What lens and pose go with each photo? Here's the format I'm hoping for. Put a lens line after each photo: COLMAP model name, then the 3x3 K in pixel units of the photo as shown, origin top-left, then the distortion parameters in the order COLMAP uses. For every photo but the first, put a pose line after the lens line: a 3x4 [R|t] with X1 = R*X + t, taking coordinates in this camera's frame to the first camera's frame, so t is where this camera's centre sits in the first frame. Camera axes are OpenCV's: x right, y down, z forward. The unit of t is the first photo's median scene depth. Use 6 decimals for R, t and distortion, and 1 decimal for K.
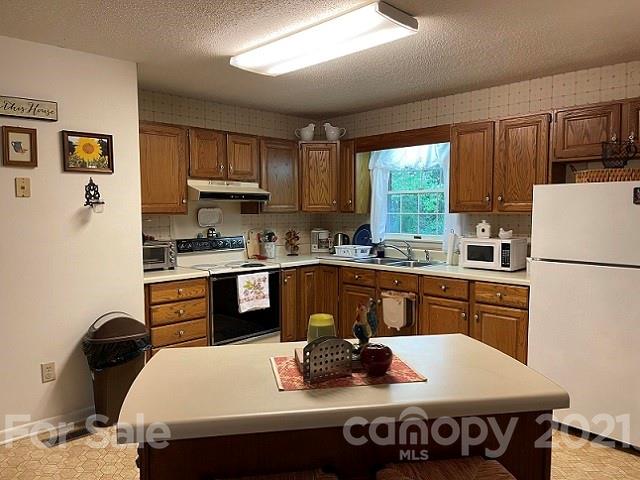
lens RADIAL K [[485.0, 0, 320.4], [0, 485.0, 243.4], [0, 0, 1]] dist [0.048603, -0.057739]
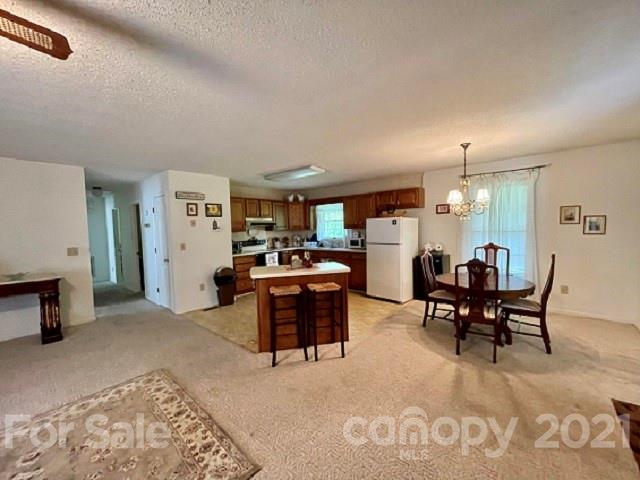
lens RADIAL K [[257.6, 0, 320.9], [0, 257.6, 238.8], [0, 0, 1]] dist [-0.002277, -0.000337]
pose [[0.996666, -0.024141, 0.077935, 0.023668], [0.026279, 0.999303, -0.026529, 0.030371], [-0.077240, 0.028489, 0.996605, -0.440294]]
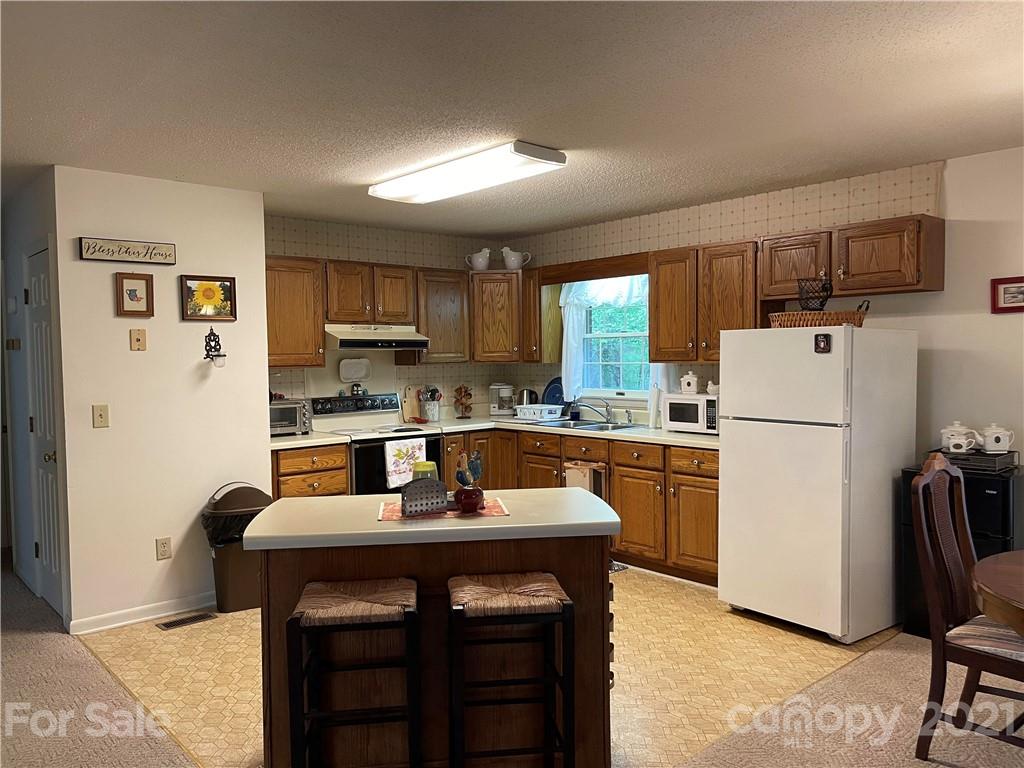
lens RADIAL K [[776.0, 0, 514.2], [0, 776.0, 391.2], [0, 0, 1]] dist [0.048603, -0.057739]
pose [[0.998492, -0.006464, -0.054508, 0.118118], [0.005319, 0.999763, -0.021127, 0.010455], [0.054632, 0.020805, 0.998290, -0.291414]]
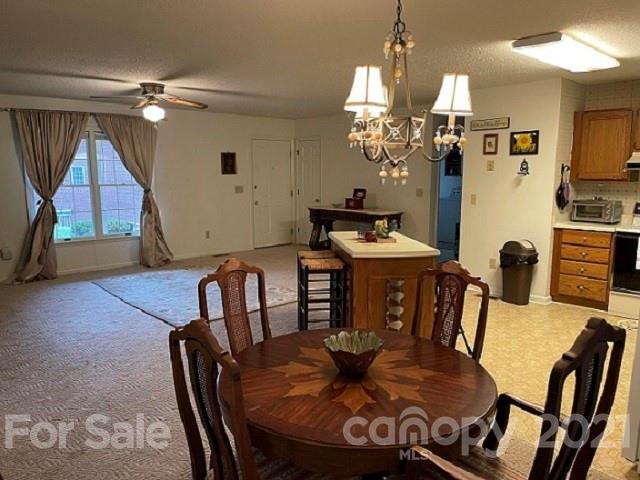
lens RADIAL K [[493.3, 0, 318.9], [0, 493.3, 241.3], [0, 0, 1]] dist [0.037329, -0.001596]
pose [[-0.046963, 0.146099, -0.988155, 1.048548], [-0.070125, 0.986323, 0.149161, -0.045814], [0.996432, 0.076300, -0.036075, 0.307361]]
